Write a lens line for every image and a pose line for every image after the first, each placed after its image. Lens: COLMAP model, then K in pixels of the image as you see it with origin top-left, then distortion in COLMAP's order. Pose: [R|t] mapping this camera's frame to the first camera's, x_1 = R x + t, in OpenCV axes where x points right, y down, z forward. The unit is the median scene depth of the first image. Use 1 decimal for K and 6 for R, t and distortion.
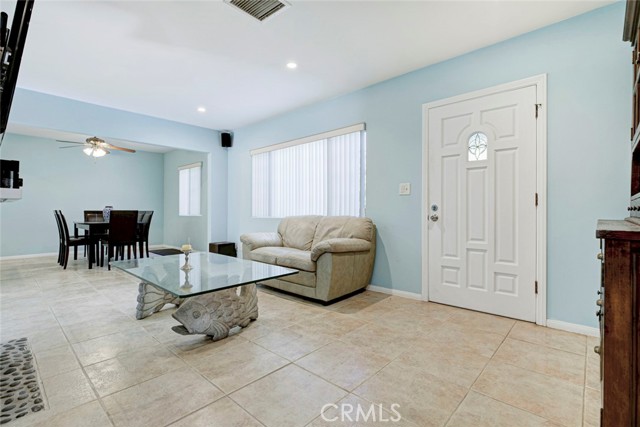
lens RADIAL K [[292.7, 0, 321.4], [0, 292.7, 210.1], [0, 0, 1]] dist [-0.007214, -0.000453]
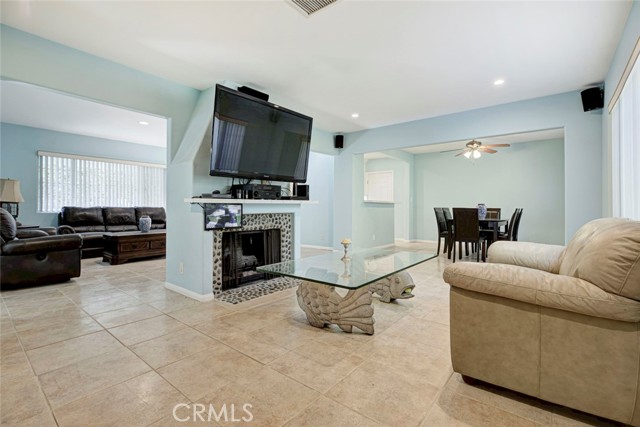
lens RADIAL K [[292.7, 0, 320.7], [0, 292.7, 209.2], [0, 0, 1]] dist [-0.007214, -0.000453]
pose [[0.063116, 0.005291, -0.997992, 0.551398], [0.002710, 0.999981, 0.005472, -0.000967], [0.998003, -0.003050, 0.063100, 0.706226]]
